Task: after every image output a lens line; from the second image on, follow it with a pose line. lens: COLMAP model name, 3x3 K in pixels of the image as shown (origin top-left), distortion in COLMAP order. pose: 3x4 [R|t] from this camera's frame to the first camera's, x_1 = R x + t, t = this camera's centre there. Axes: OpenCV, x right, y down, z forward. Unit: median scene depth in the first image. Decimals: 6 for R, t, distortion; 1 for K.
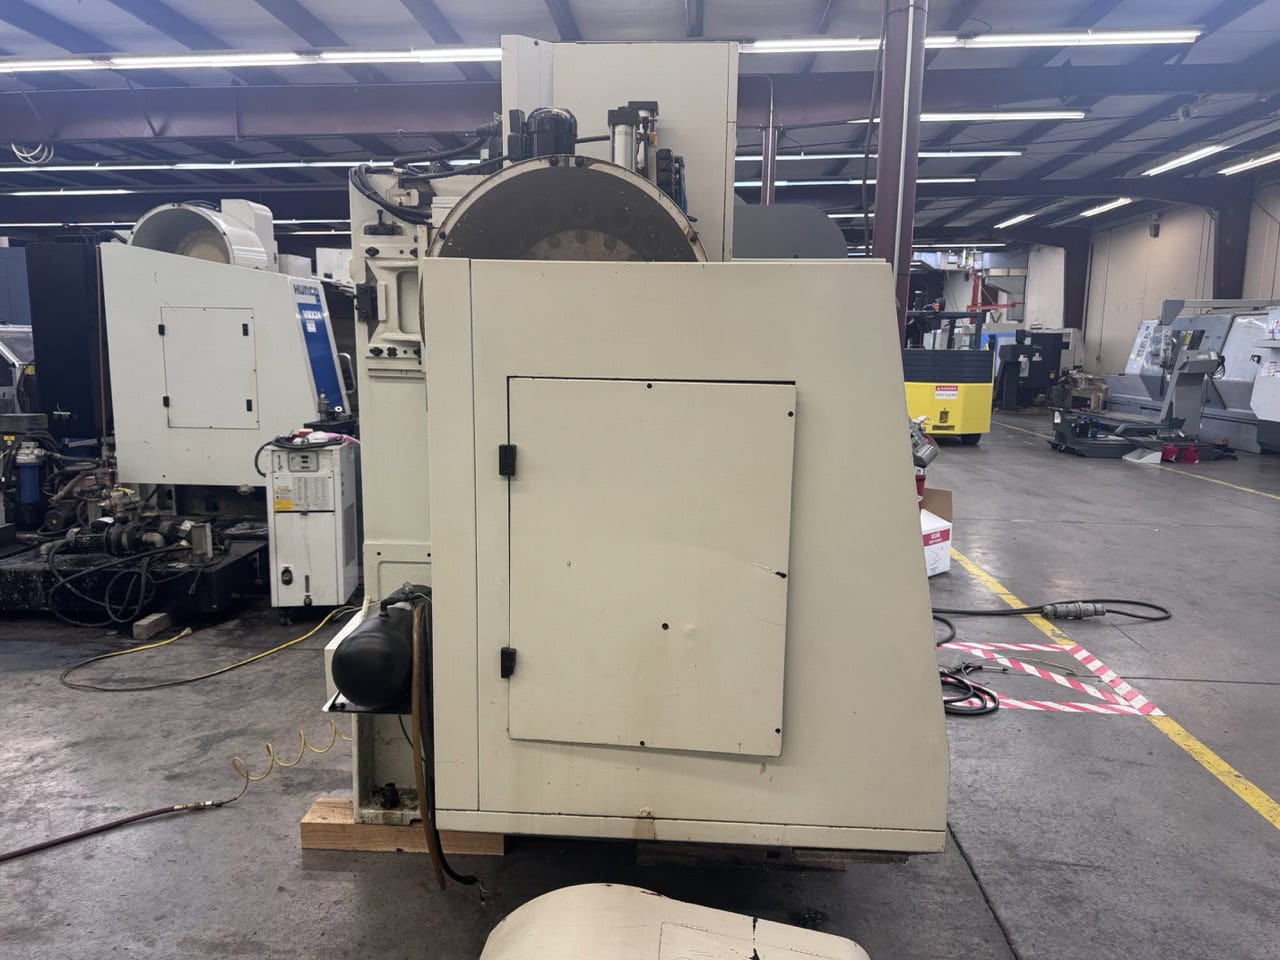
lens RADIAL K [[893.8, 0, 637.1], [0, 893.8, 478.7], [0, 0, 1]] dist [-0.034535, 0.007621]
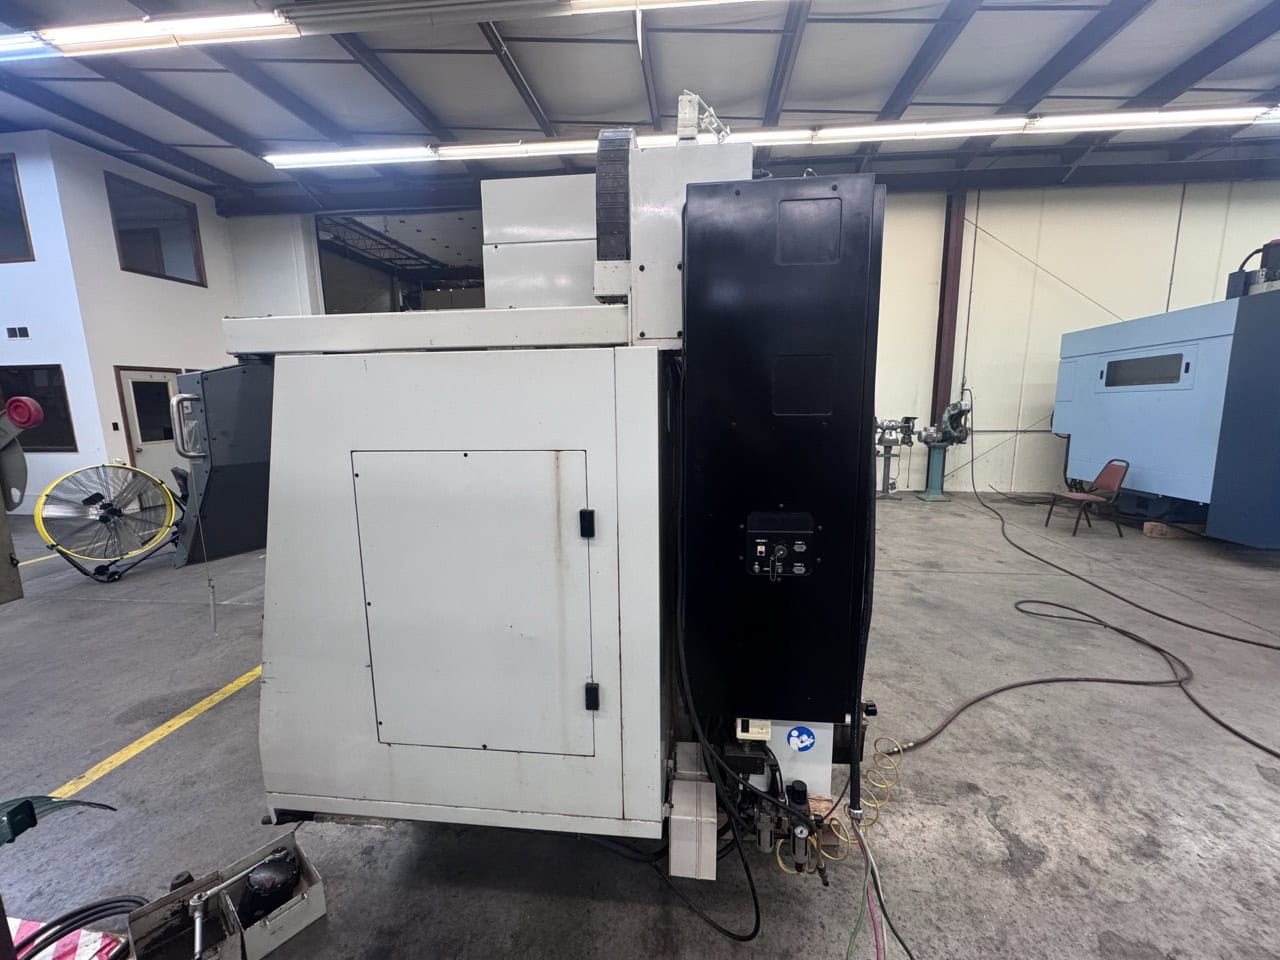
lens RADIAL K [[511.8, 0, 645.7], [0, 511.8, 479.5], [0, 0, 1]] dist [-0.000077, 0.000090]
pose [[-0.998681, -0.014707, 0.049192, -0.108497], [0.000913, 0.952855, 0.303424, -0.241528], [-0.051336, 0.303068, -0.951585, 1.426922]]
